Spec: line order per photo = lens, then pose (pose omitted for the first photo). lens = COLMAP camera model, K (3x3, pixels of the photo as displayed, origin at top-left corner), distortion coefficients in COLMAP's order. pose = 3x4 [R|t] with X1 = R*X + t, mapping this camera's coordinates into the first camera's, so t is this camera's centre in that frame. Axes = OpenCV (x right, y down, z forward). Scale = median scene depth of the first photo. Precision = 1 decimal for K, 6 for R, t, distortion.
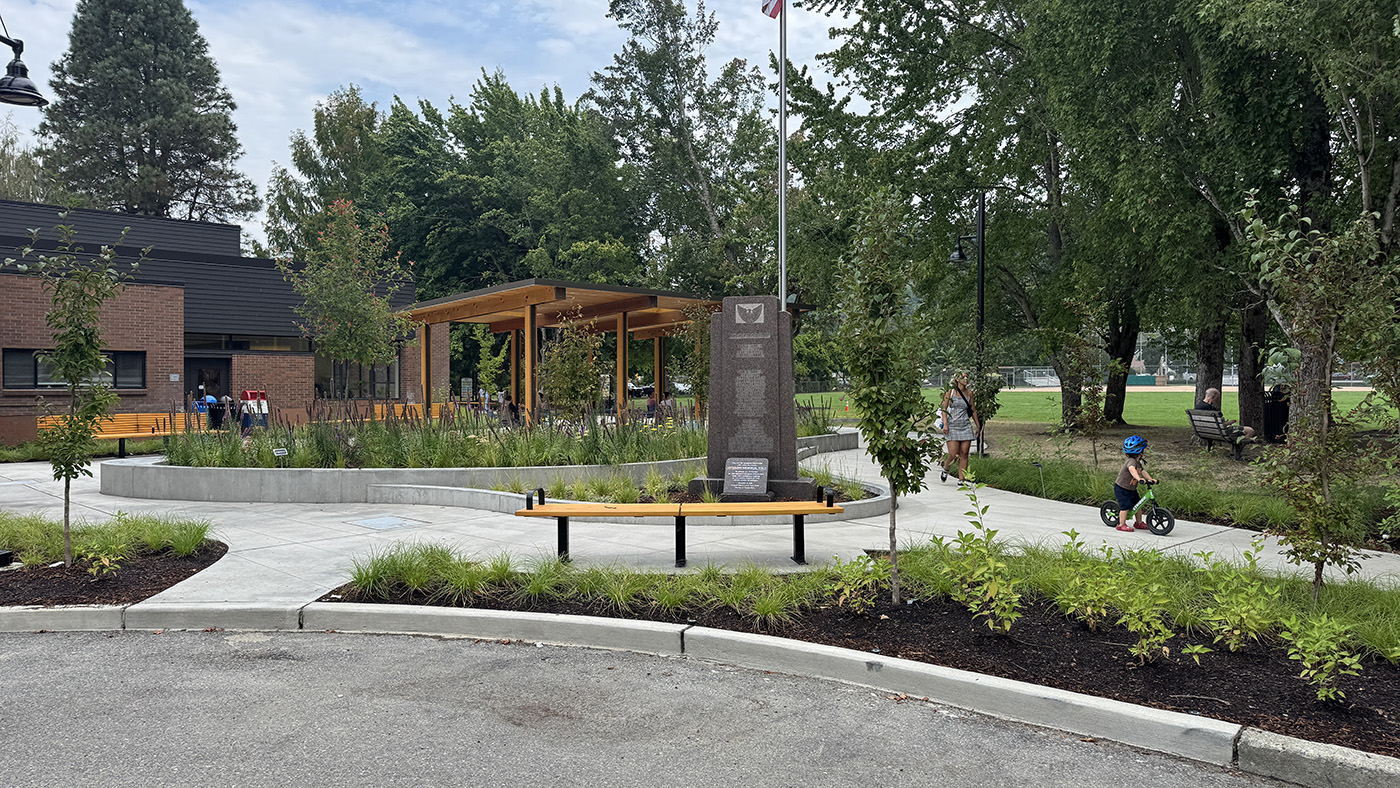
lens RADIAL K [[936.7, 0, 700.0], [0, 936.7, 394.0], [0, 0, 1]] dist [0.085280, -0.136644]
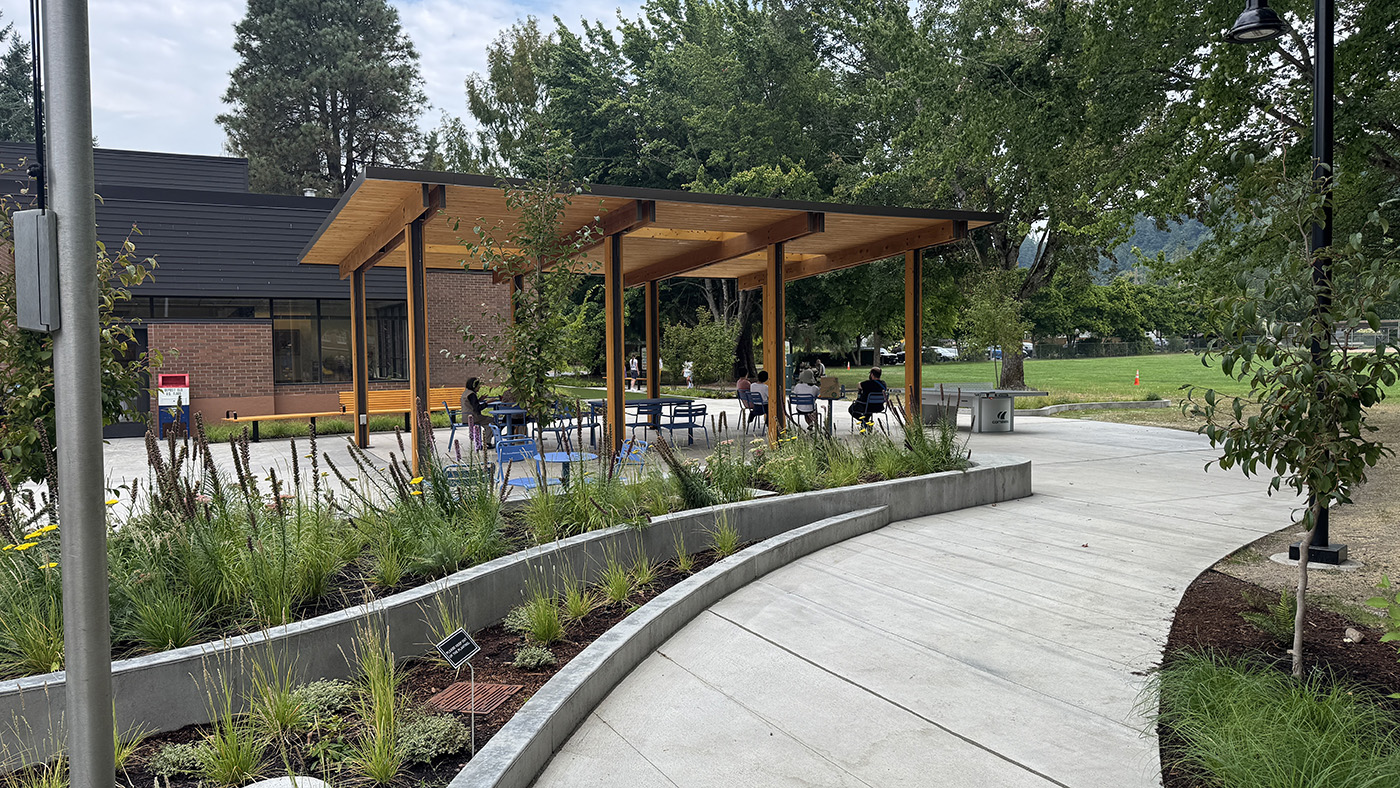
lens RADIAL K [[936.7, 0, 700.0], [0, 936.7, 394.0], [0, 0, 1]] dist [0.085280, -0.136644]
pose [[0.950374, 0.003140, -0.311095, 0.067296], [0.008773, 0.999281, 0.036886, -0.005273], [0.310987, -0.037785, 0.949663, 0.212150]]
